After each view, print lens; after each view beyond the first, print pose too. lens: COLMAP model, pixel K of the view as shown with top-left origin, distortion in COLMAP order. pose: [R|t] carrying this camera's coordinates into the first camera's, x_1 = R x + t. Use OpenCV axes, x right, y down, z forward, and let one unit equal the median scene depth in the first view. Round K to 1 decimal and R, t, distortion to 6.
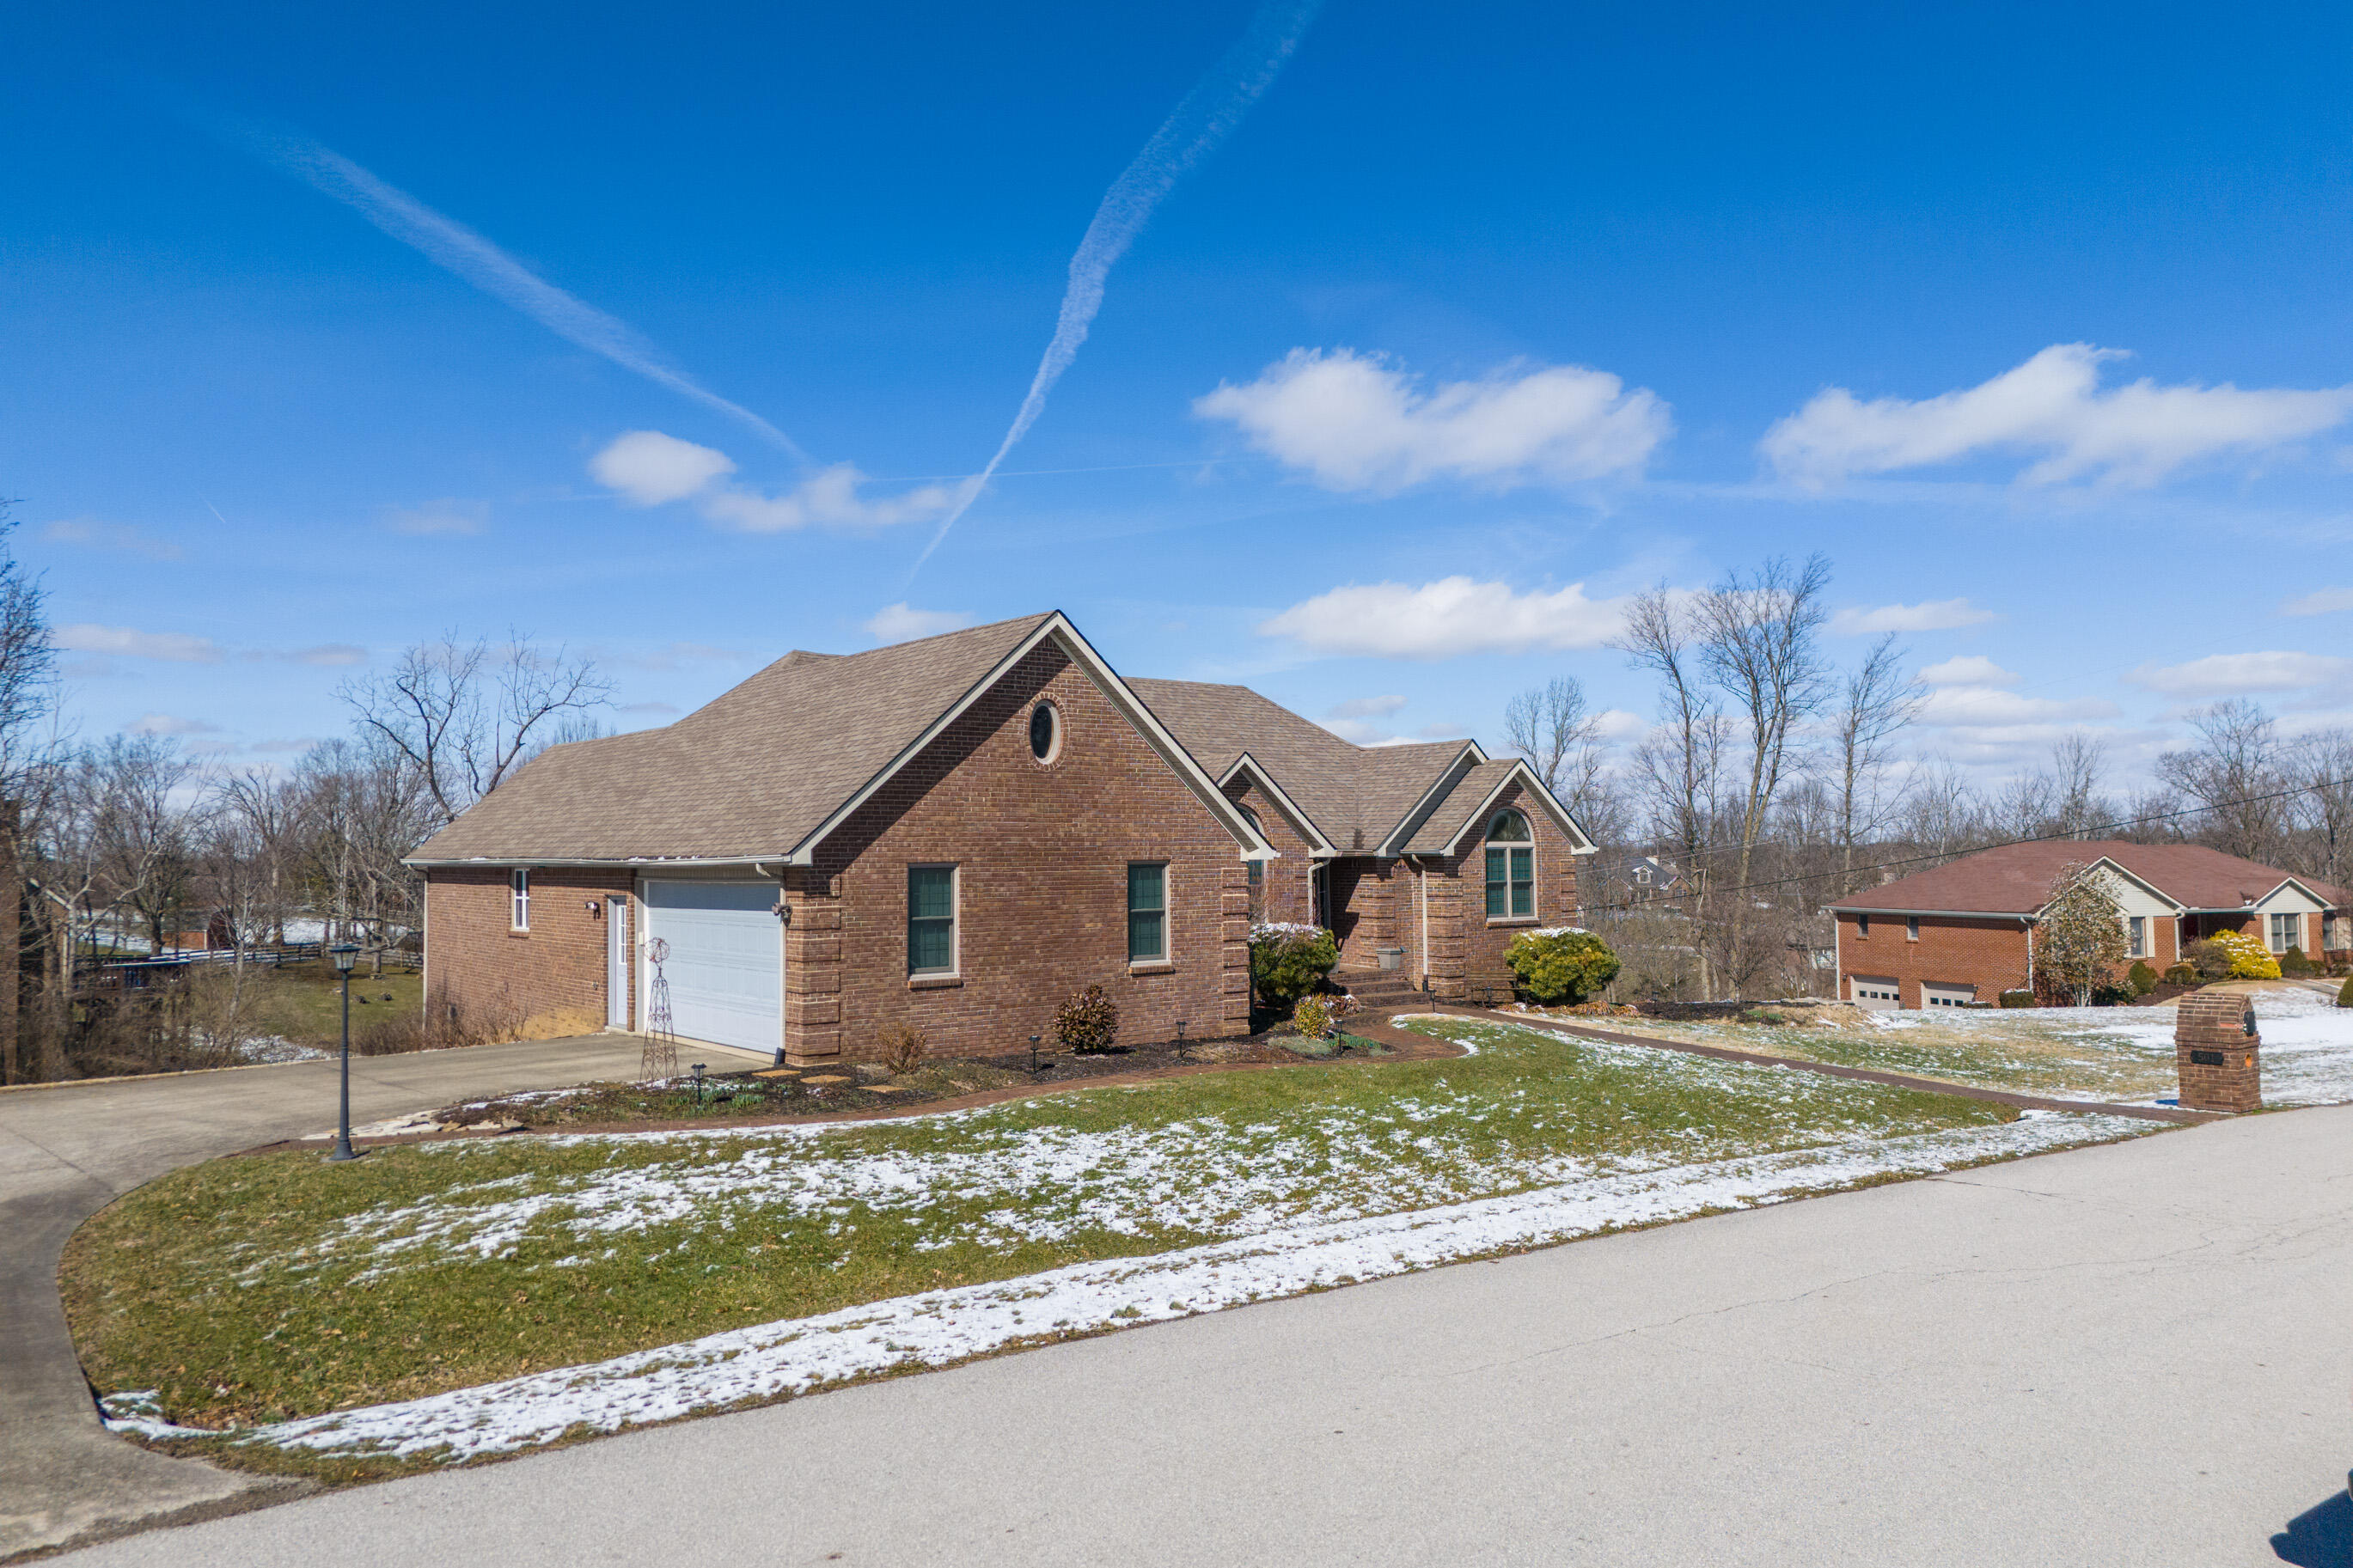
lens RADIAL K [[1716.5, 0, 1167.7], [0, 1716.5, 784.9], [0, 0, 1]] dist [0.079005, -0.068428]
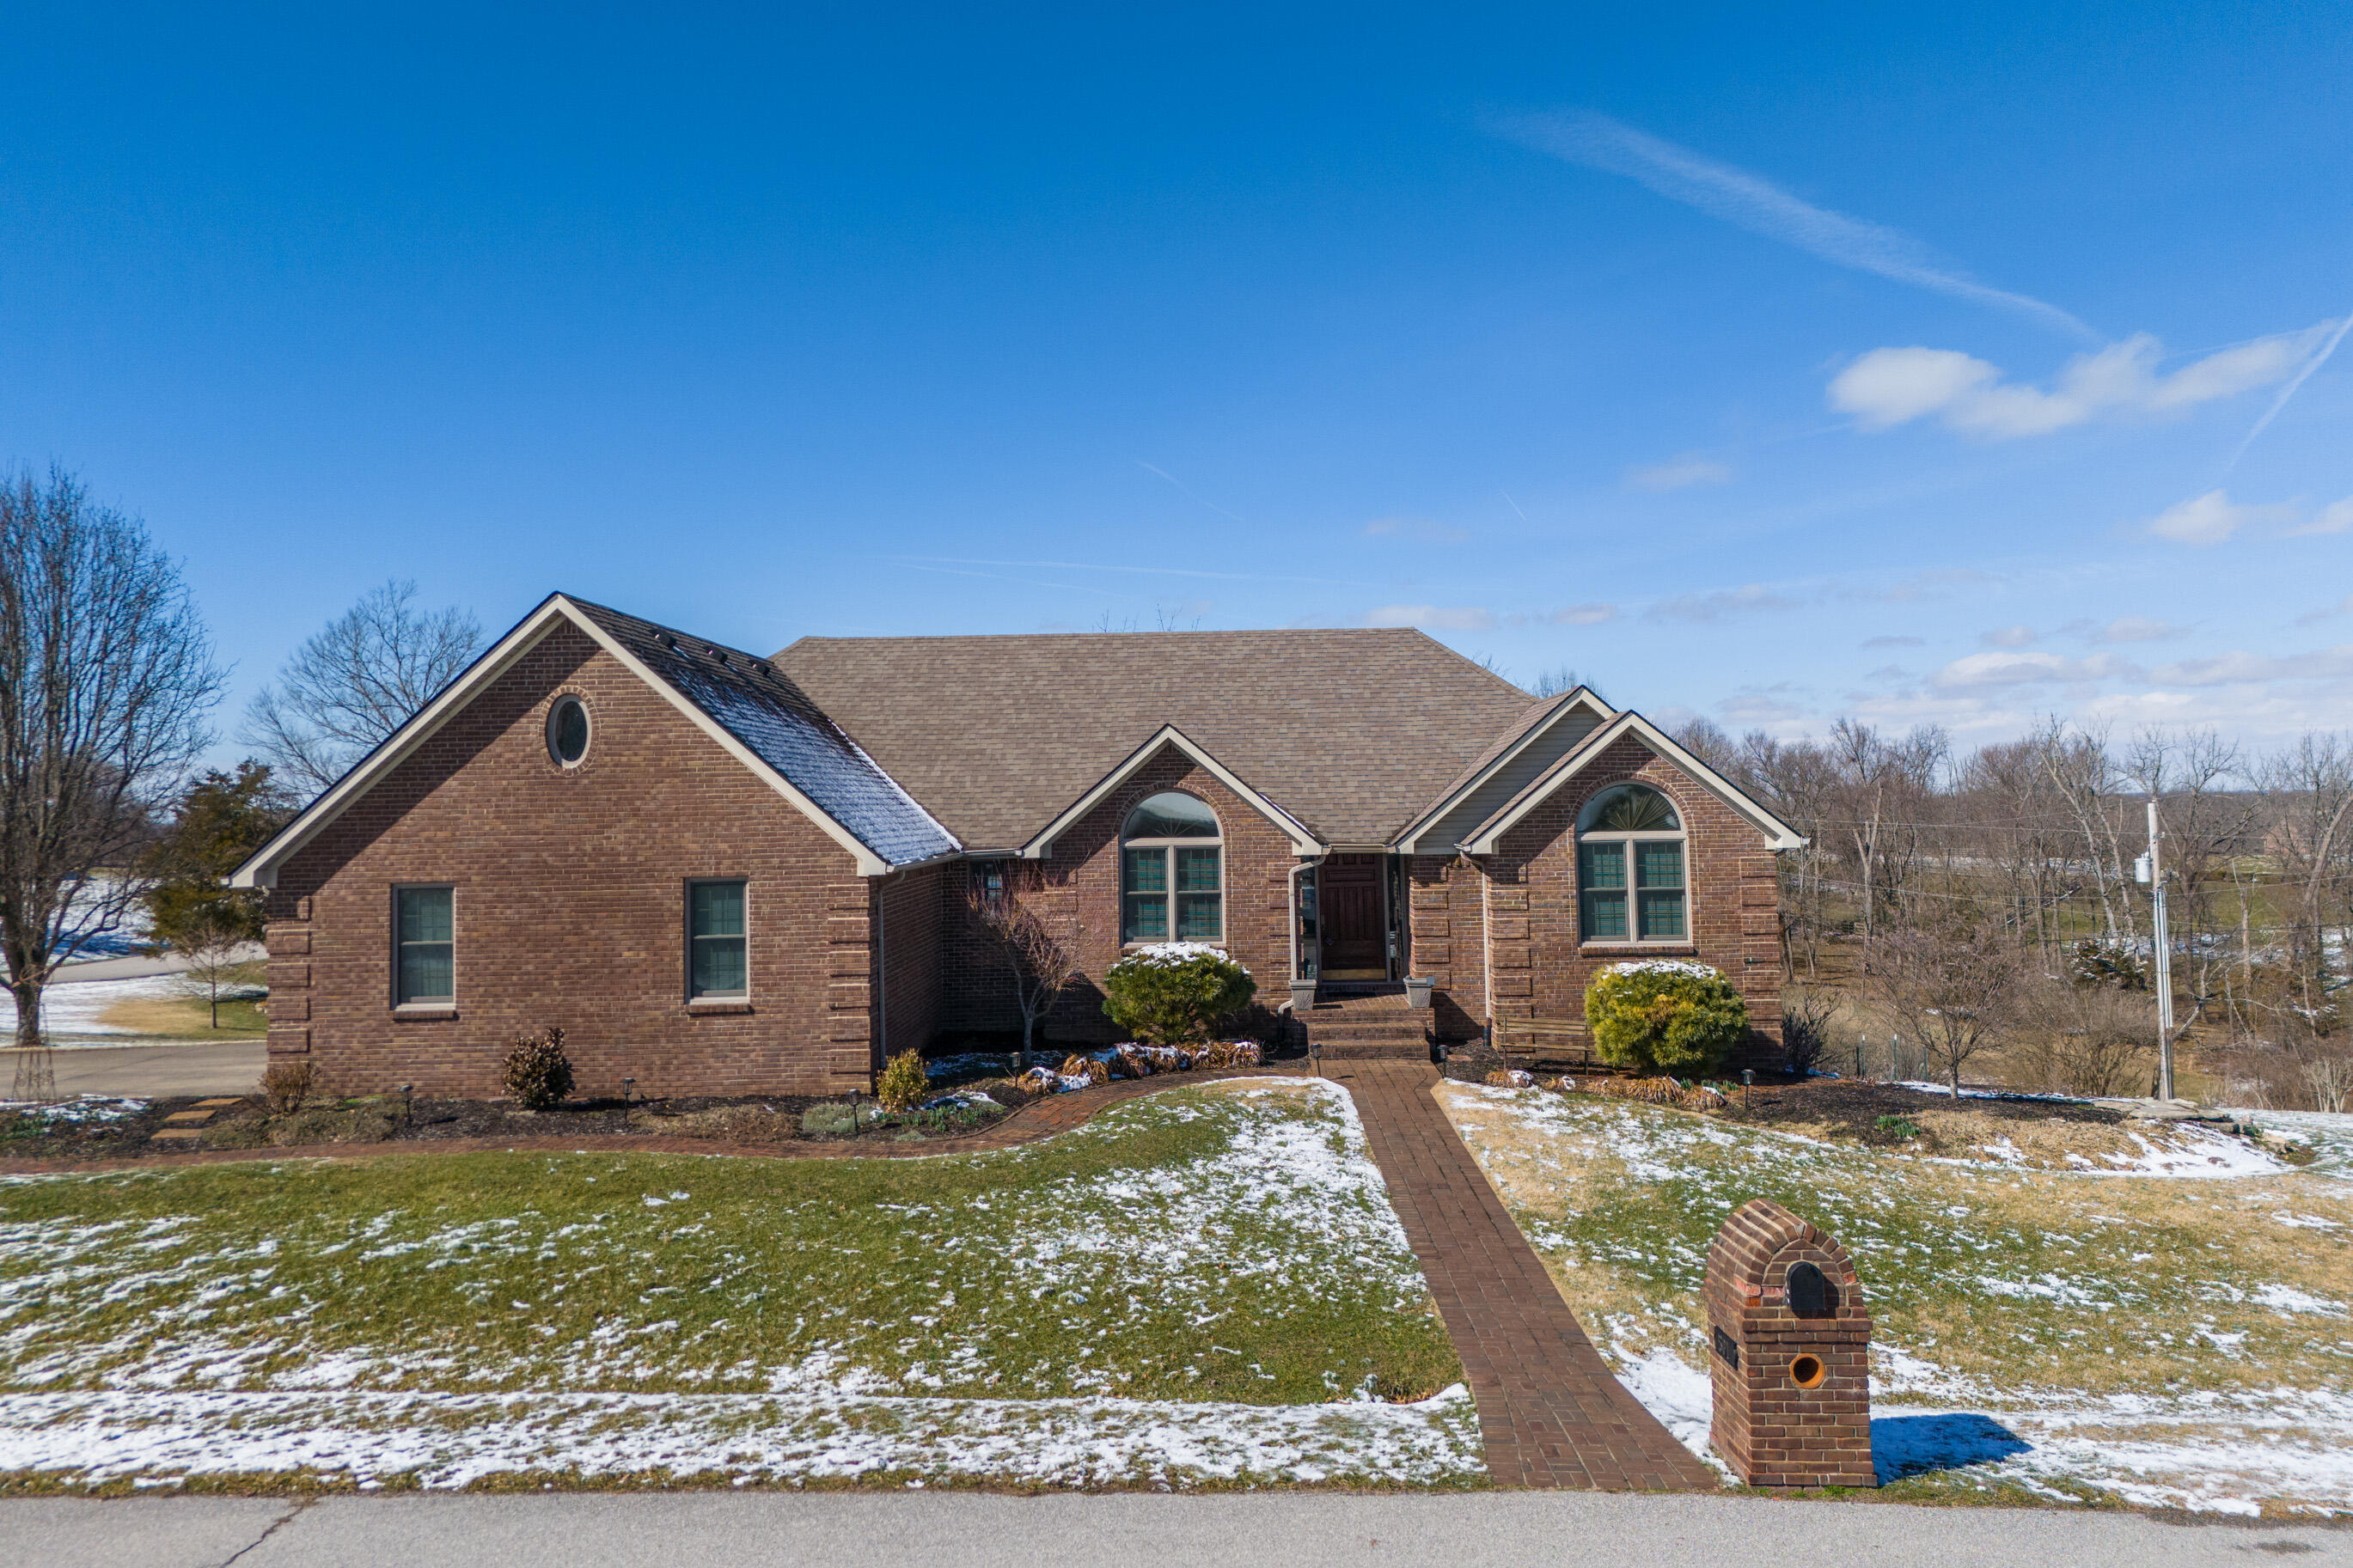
lens RADIAL K [[1817.5, 0, 1137.7], [0, 1817.5, 686.7], [0, 0, 1]] dist [0.006596, 0.003029]
pose [[0.779543, -0.054260, -0.623995, 0.727752], [0.039025, 0.998513, -0.038074, -0.007015], [0.625132, 0.005329, 0.780501, 0.450922]]
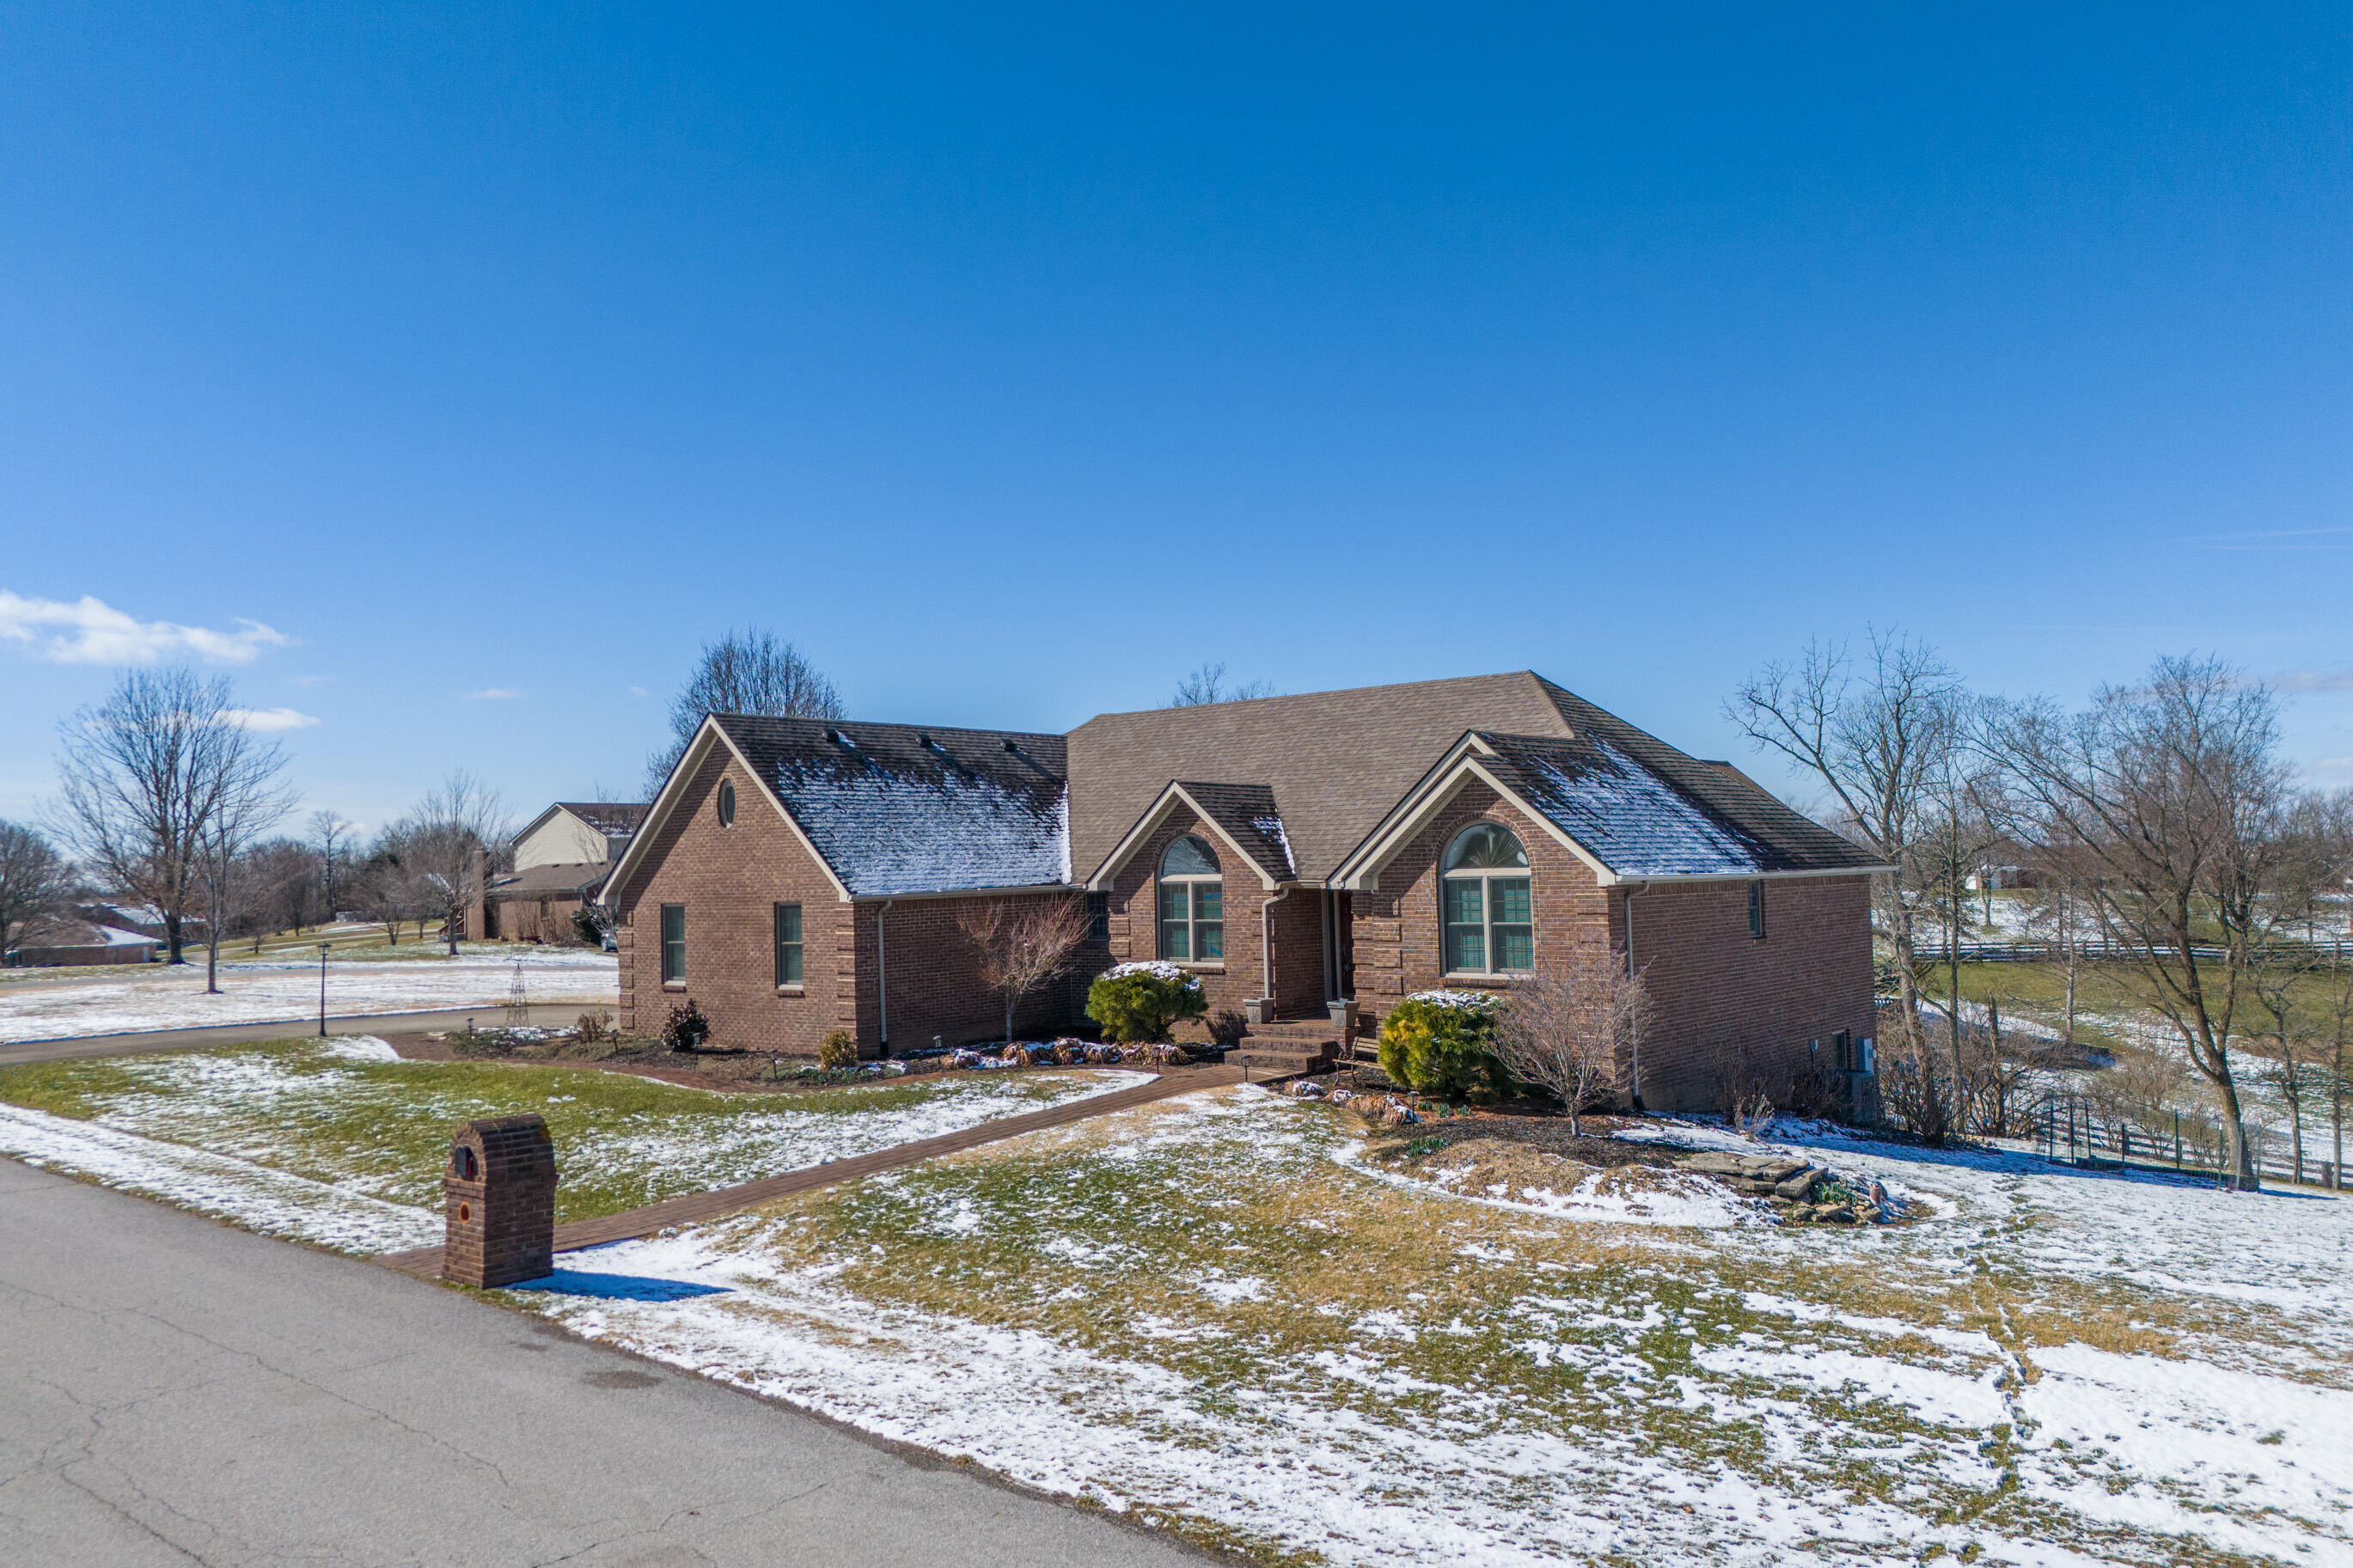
lens RADIAL K [[1817.5, 0, 1137.7], [0, 1817.5, 686.7], [0, 0, 1]] dist [0.006596, 0.003029]
pose [[0.170277, -0.099883, -0.980321, 1.348473], [0.061314, 0.993996, -0.090627, 0.025006], [0.983487, -0.044676, 0.175379, 1.056588]]
